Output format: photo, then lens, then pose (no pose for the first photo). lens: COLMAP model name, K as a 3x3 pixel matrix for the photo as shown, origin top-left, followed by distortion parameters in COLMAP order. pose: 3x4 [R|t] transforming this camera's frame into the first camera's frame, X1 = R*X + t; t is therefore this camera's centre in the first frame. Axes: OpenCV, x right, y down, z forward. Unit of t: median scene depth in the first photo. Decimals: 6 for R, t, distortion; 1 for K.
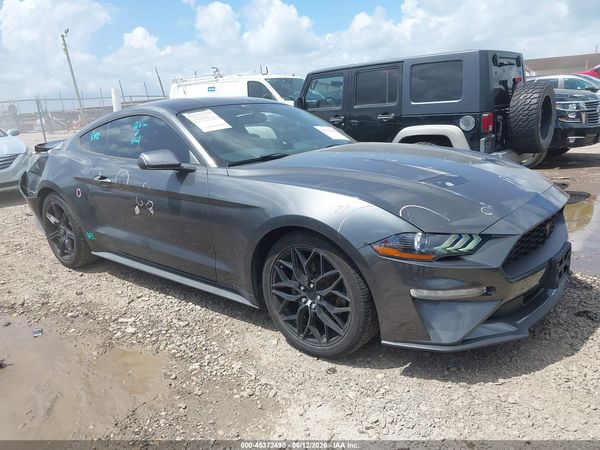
lens RADIAL K [[456.5, 0, 292.2], [0, 456.5, 224.8], [0, 0, 1]] dist [0.045613, -0.029579]
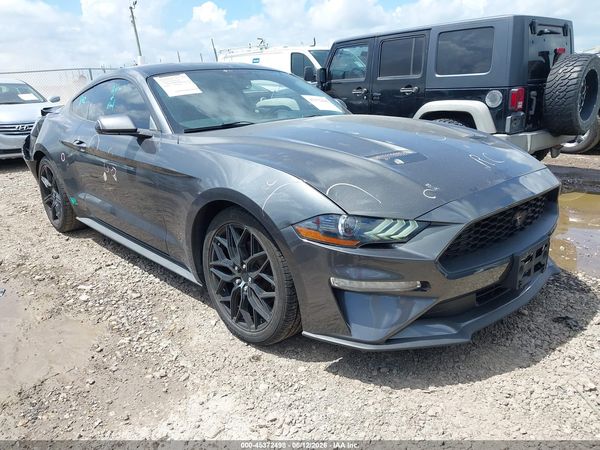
lens RADIAL K [[456.5, 0, 292.2], [0, 456.5, 224.8], [0, 0, 1]] dist [0.045613, -0.029579]
pose [[0.991010, 0.059316, -0.119916, 0.234875], [-0.053335, 0.997196, 0.052490, -0.003074], [0.122693, -0.045622, 0.991395, 0.098131]]
